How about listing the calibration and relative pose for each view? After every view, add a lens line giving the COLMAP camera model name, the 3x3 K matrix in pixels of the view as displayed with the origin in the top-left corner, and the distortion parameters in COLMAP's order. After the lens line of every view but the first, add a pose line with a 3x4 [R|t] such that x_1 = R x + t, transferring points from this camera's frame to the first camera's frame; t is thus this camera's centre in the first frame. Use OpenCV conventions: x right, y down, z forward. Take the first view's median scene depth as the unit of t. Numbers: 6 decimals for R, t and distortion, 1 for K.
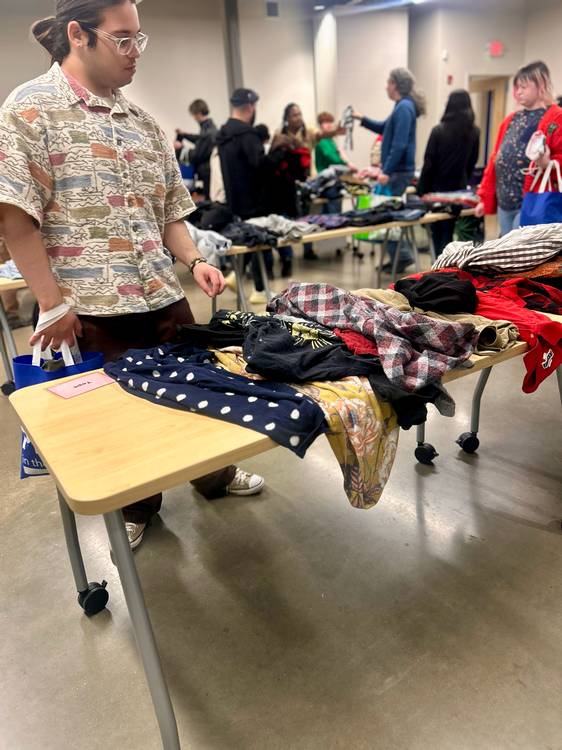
lens RADIAL K [[566.5, 0, 297.9], [0, 566.5, 375.6], [0, 0, 1]] dist [0.071616, -0.092183]
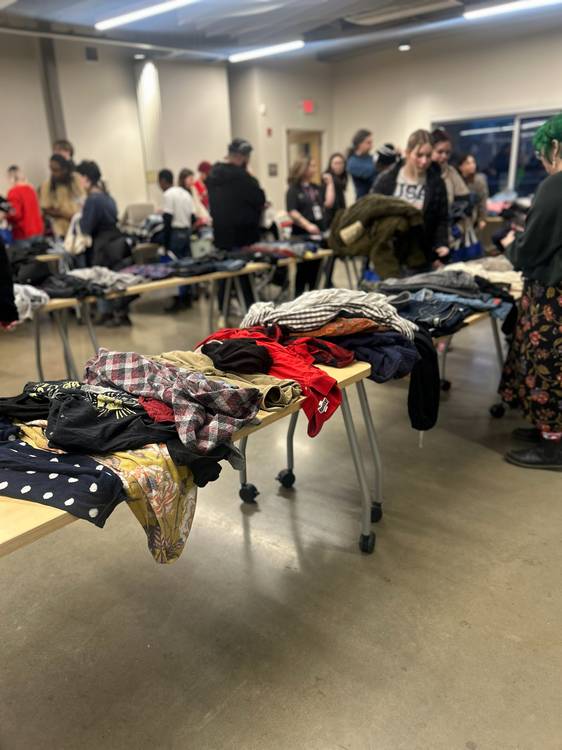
lens RADIAL K [[566.5, 0, 297.9], [0, 566.5, 375.6], [0, 0, 1]] dist [0.071616, -0.092183]
pose [[0.966139, -0.062561, 0.250325, 0.089090], [0.075019, 0.996358, -0.040530, -0.056941], [-0.246877, 0.057936, 0.967313, -0.137953]]
